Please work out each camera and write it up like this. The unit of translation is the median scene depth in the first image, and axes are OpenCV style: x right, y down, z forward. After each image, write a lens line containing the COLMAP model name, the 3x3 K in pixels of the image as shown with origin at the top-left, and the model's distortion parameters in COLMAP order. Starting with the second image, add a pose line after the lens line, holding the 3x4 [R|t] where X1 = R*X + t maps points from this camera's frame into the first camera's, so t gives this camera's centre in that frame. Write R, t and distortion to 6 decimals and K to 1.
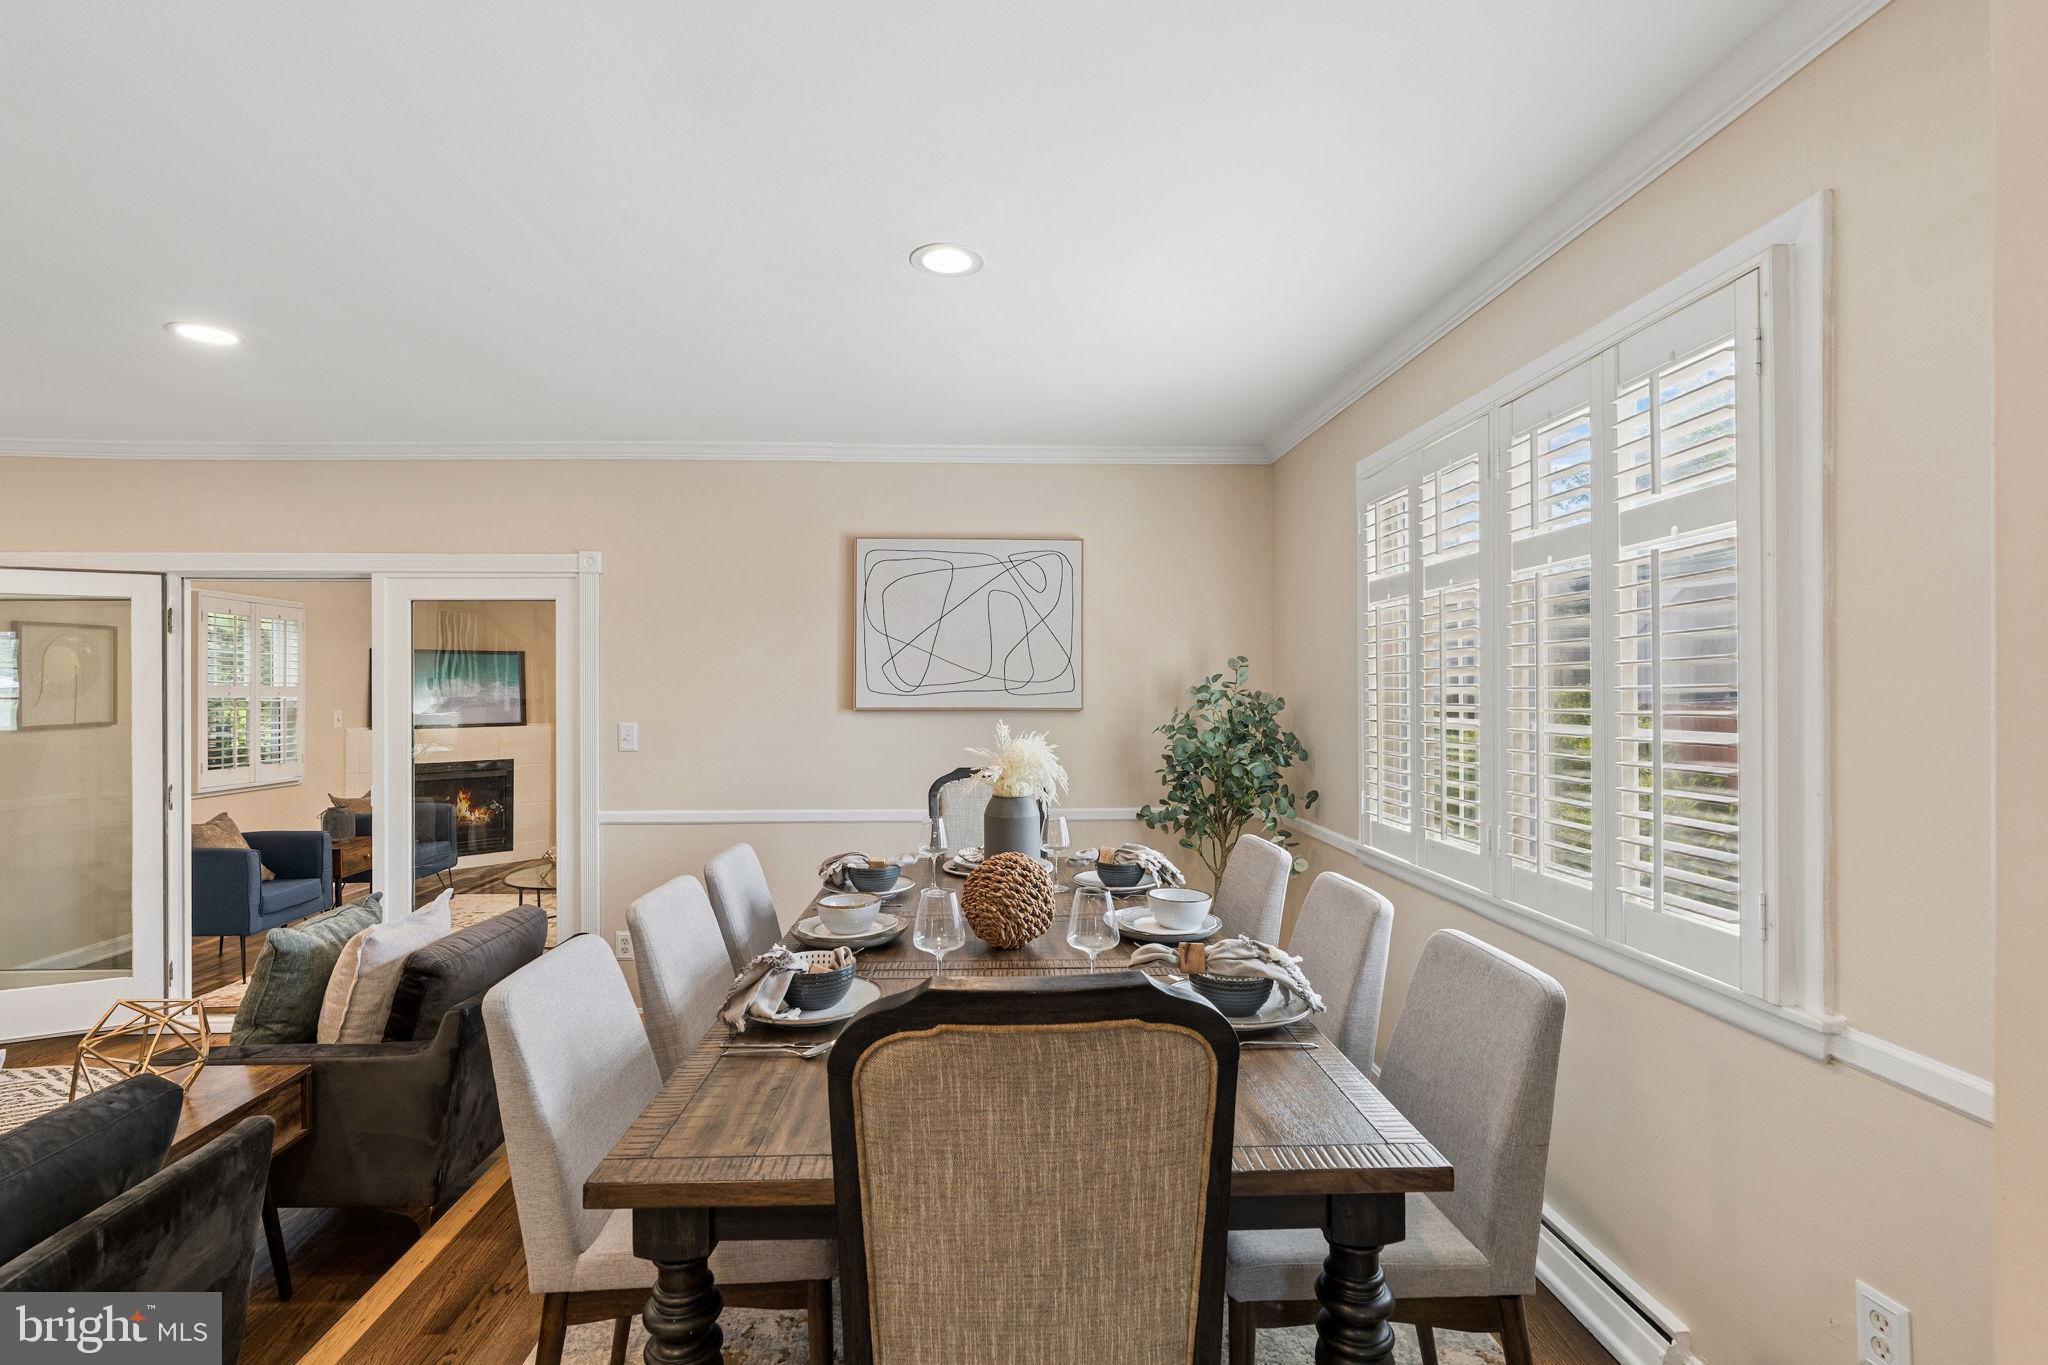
lens RADIAL K [[935.4, 0, 1015.0], [0, 935.4, 684.6], [0, 0, 1]] dist [-0.008650, 0.004721]
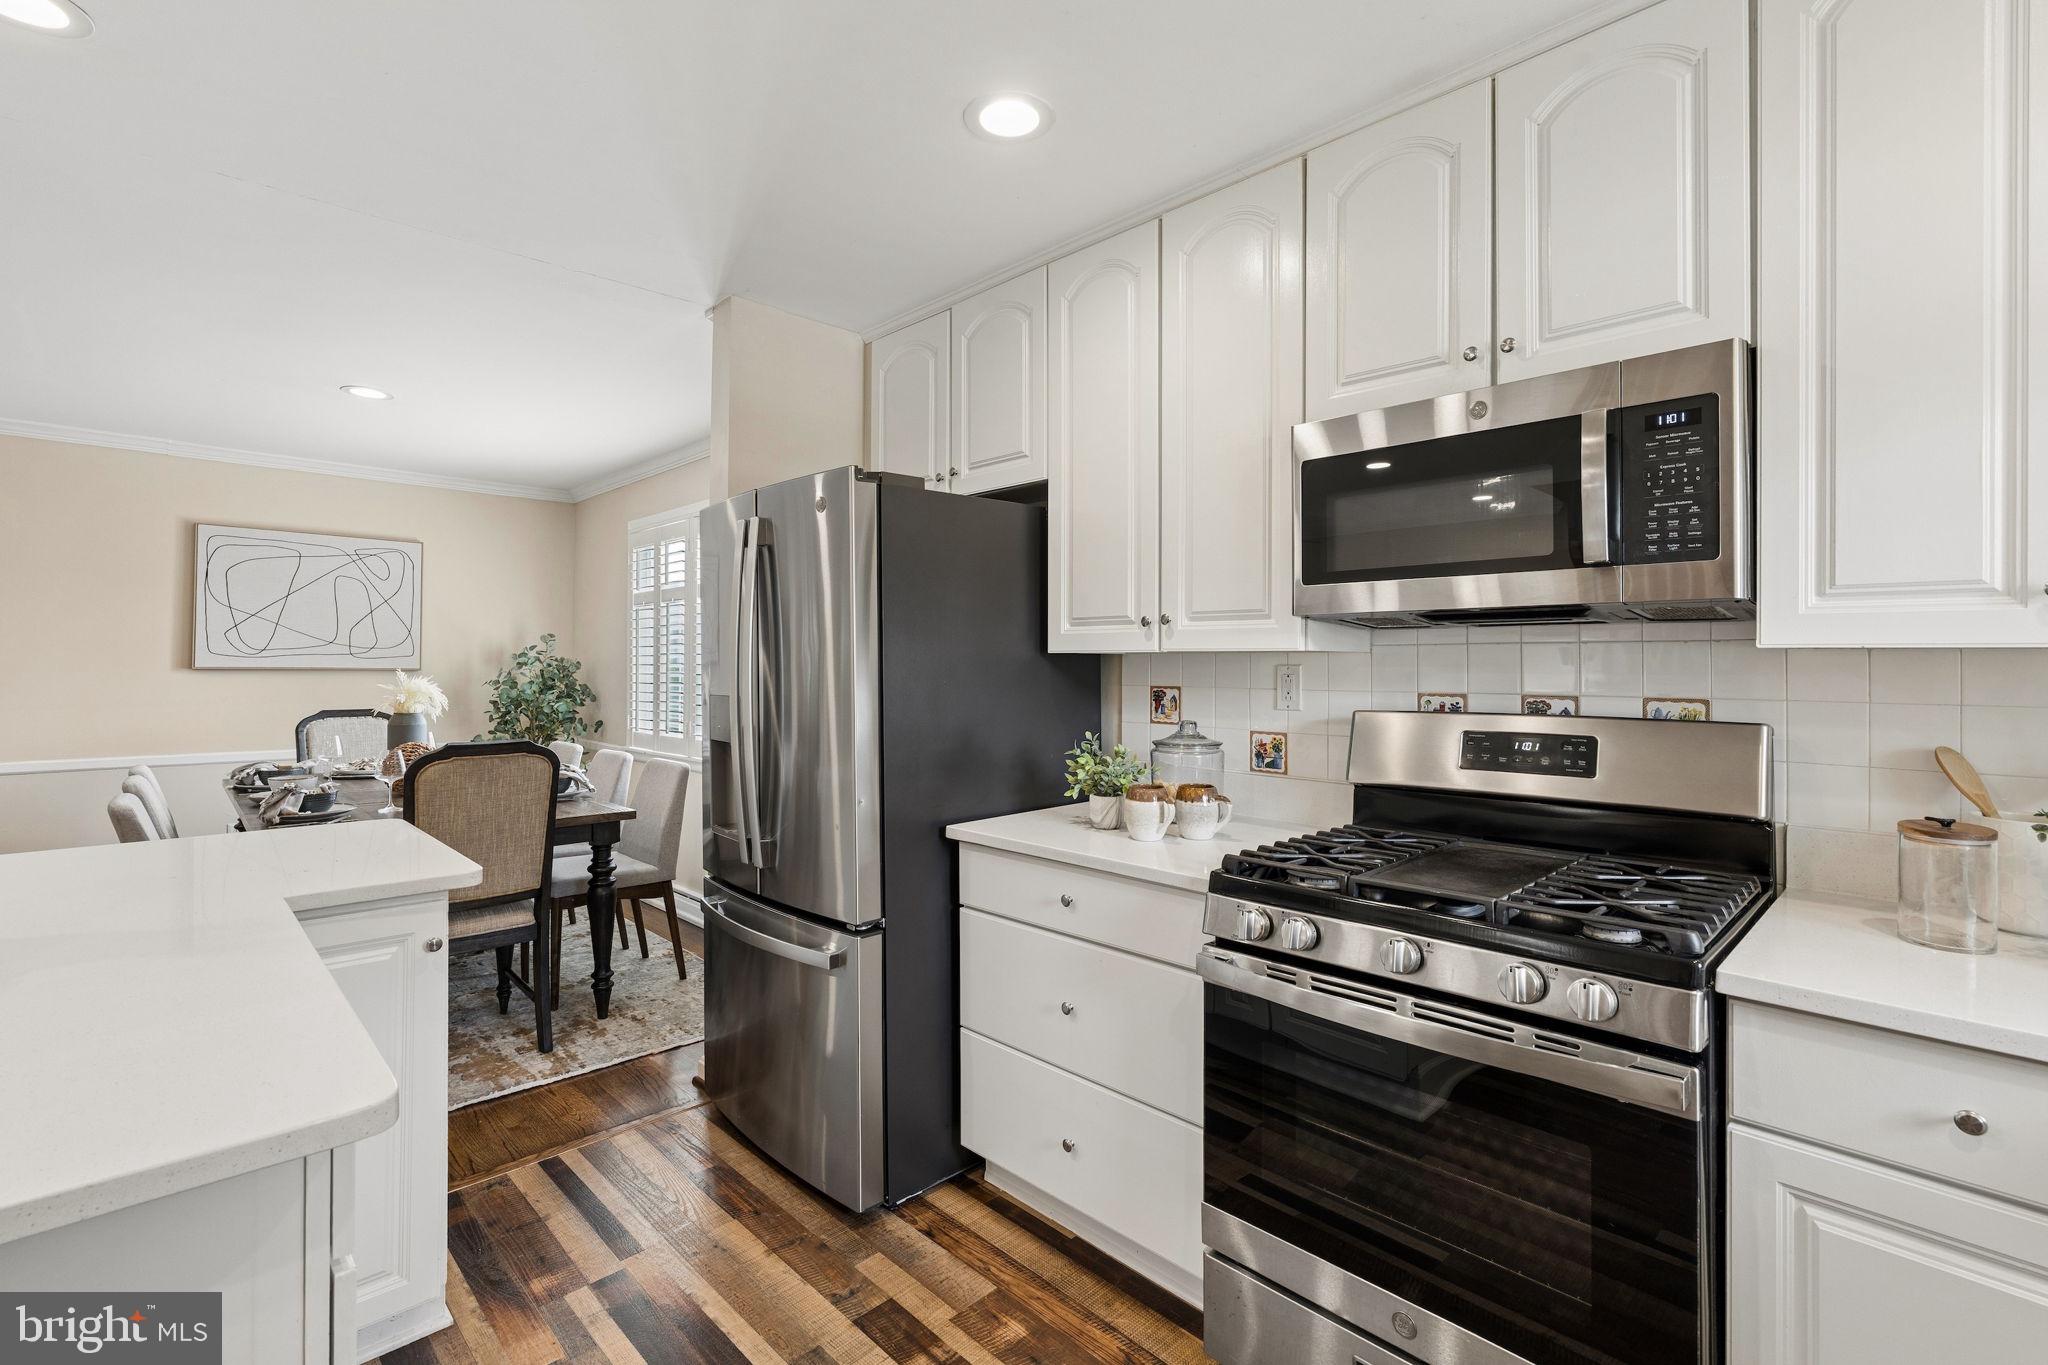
lens RADIAL K [[935.4, 0, 1033.6], [0, 935.4, 661.0], [0, 0, 1]] dist [-0.008650, 0.004721]
pose [[0.746673, 0.011663, 0.665089, -0.176223], [-0.011439, 0.999924, -0.004693, 0.011671], [-0.665093, -0.004104, 0.746750, -0.638391]]
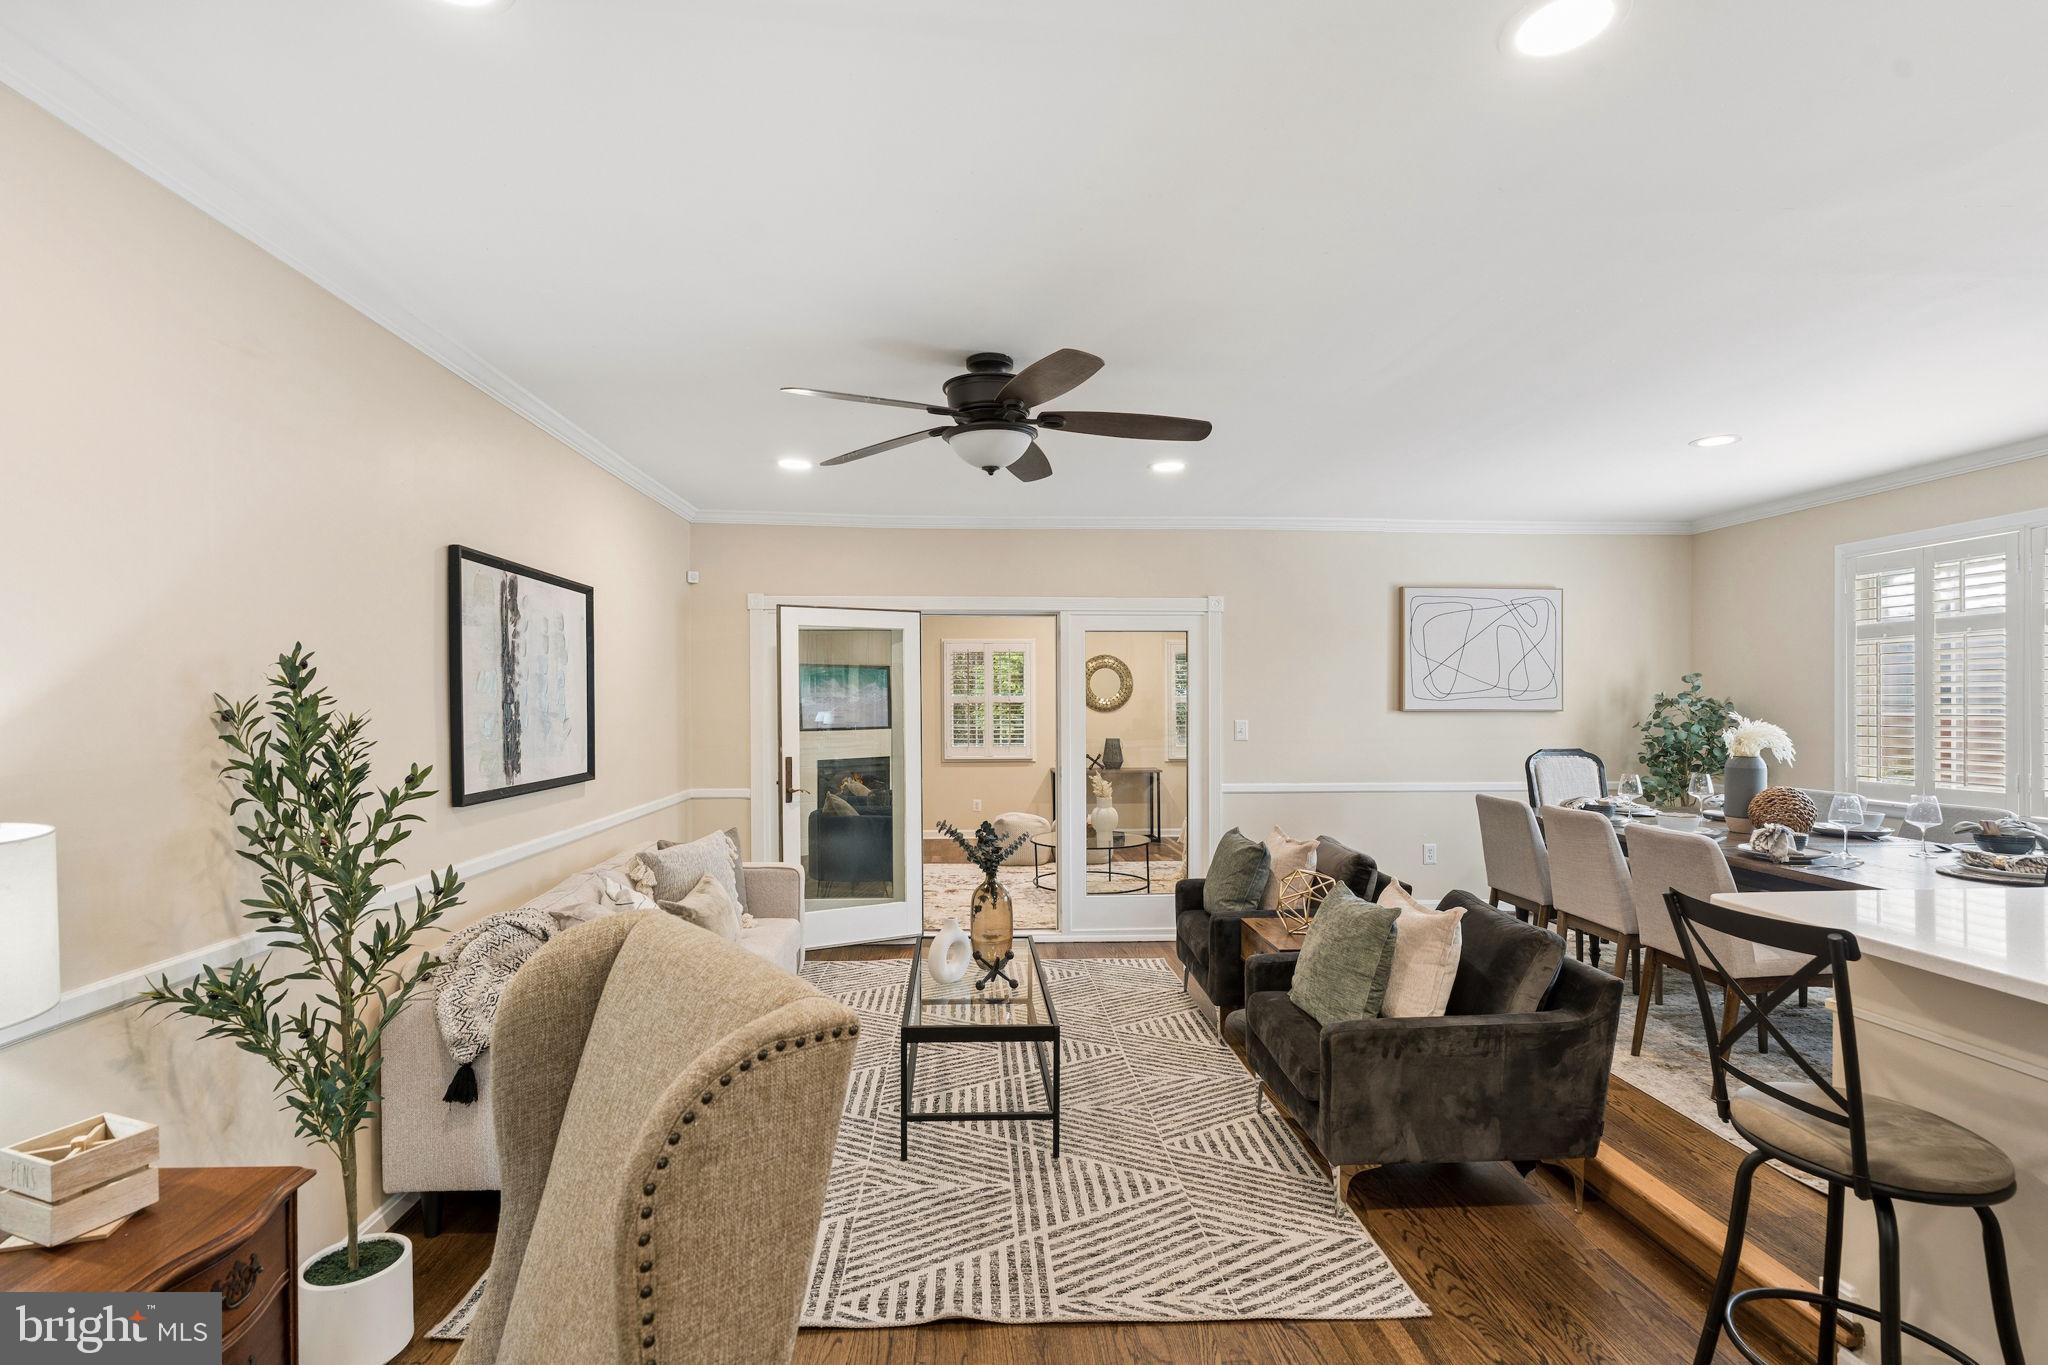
lens RADIAL K [[935.4, 0, 1006.8], [0, 935.4, 692.0], [0, 0, 1]] dist [-0.008650, 0.004721]
pose [[0.999878, 0.001505, 0.015520, -0.855910], [-0.001424, 0.999986, -0.005186, 0.008047], [-0.015528, 0.005164, 0.999866, -0.422551]]
